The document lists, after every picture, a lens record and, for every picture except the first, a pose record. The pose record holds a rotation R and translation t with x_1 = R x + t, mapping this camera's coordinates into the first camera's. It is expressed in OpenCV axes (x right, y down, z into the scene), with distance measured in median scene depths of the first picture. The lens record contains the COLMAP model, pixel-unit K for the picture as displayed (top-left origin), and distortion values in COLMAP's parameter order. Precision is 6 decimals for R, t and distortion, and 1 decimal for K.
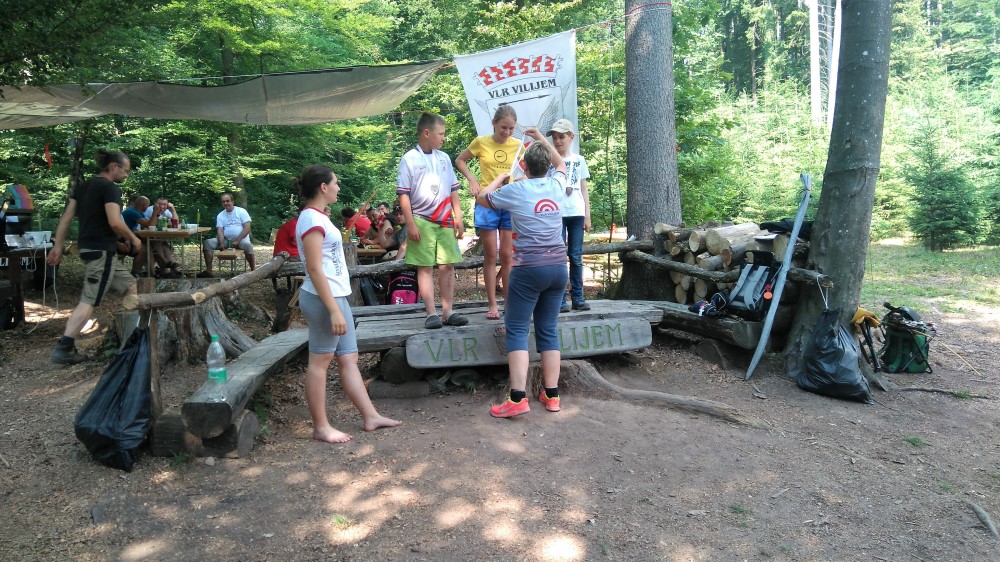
lens RADIAL K [[766.1, 0, 502.2], [0, 766.1, 271.1], [0, 0, 1]] dist [0.111840, -0.172800]
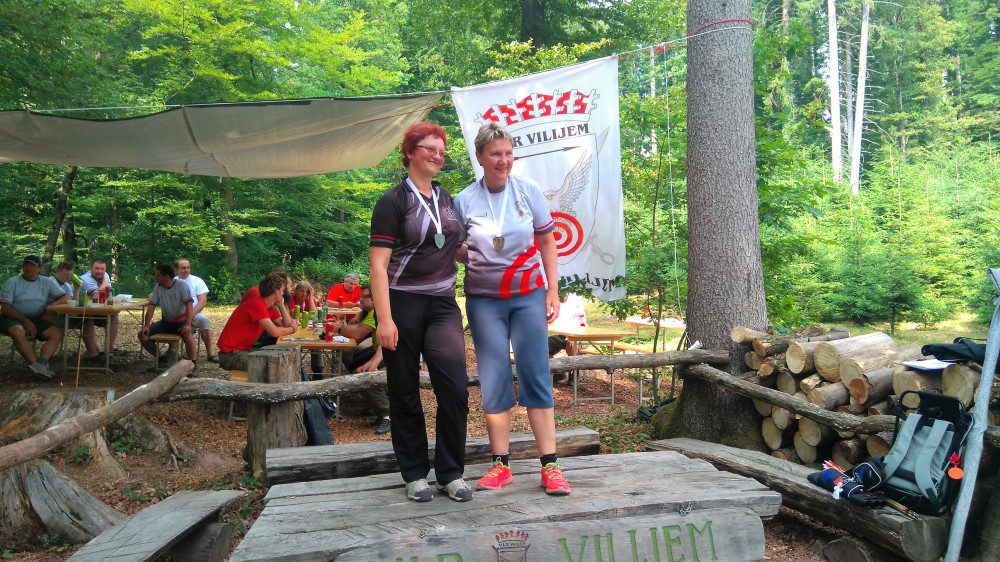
lens RADIAL K [[766.1, 0, 500.1], [0, 766.1, 275.2], [0, 0, 1]] dist [0.111840, -0.172800]
pose [[0.999624, 0.024003, -0.013251, -0.002614], [-0.024891, 0.997129, -0.071510, -0.056207], [0.011496, 0.071813, 0.997352, 0.315821]]
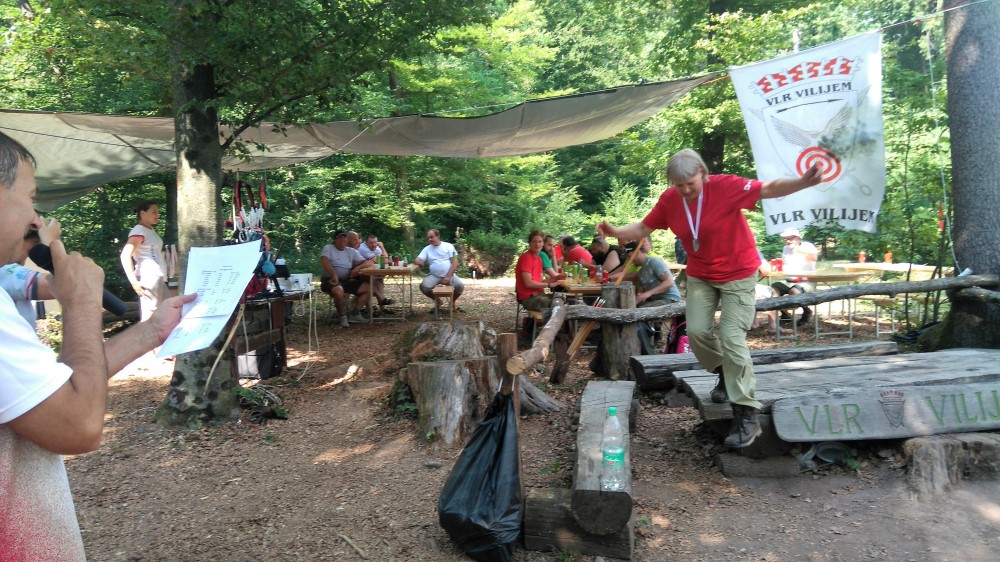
lens RADIAL K [[766.1, 0, 496.3], [0, 766.1, 271.4], [0, 0, 1]] dist [0.111840, -0.172800]
pose [[0.984463, -0.012250, -0.175165, -0.194606], [0.005786, 0.999285, -0.037365, -0.016744], [0.175498, 0.035771, 0.983830, 0.101086]]
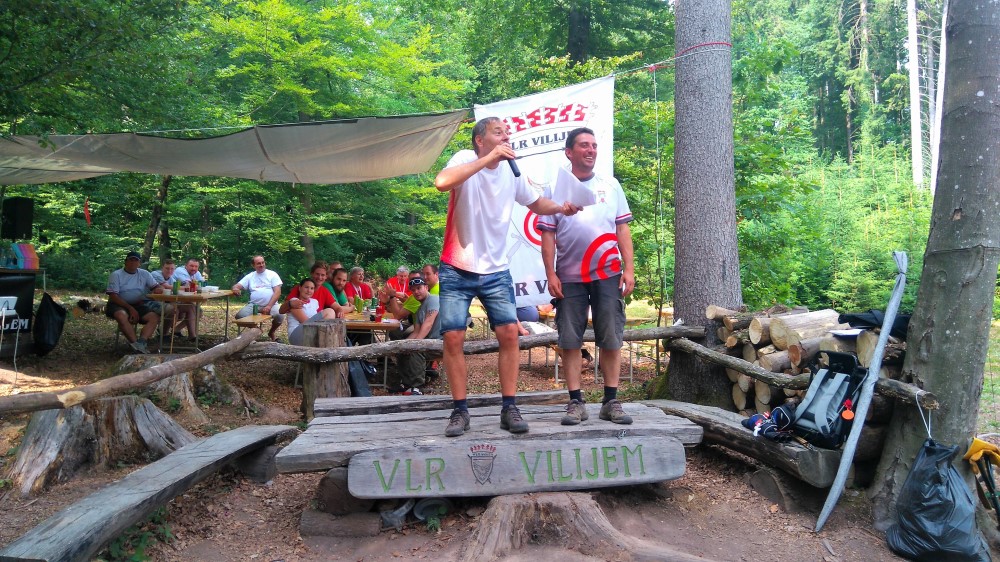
lens RADIAL K [[766.1, 0, 500.2], [0, 766.1, 273.4], [0, 0, 1]] dist [0.111840, -0.172800]
pose [[0.993555, 0.023367, -0.110919, 0.075835], [-0.031777, 0.996702, -0.074664, -0.029967], [0.108808, 0.077707, 0.991021, 0.177514]]
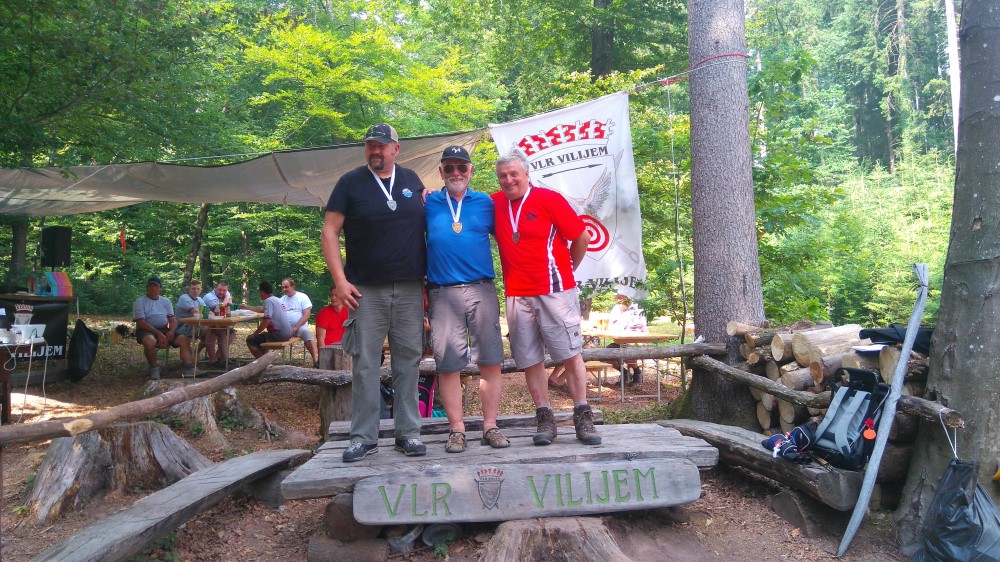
lens RADIAL K [[766.1, 0, 500.5], [0, 766.1, 272.3], [0, 0, 1]] dist [0.111840, -0.172800]
pose [[0.987262, 0.000949, -0.159099, 0.099756], [-0.016587, 0.995147, -0.096993, -0.033706], [0.158235, 0.098397, 0.982487, 0.186780]]
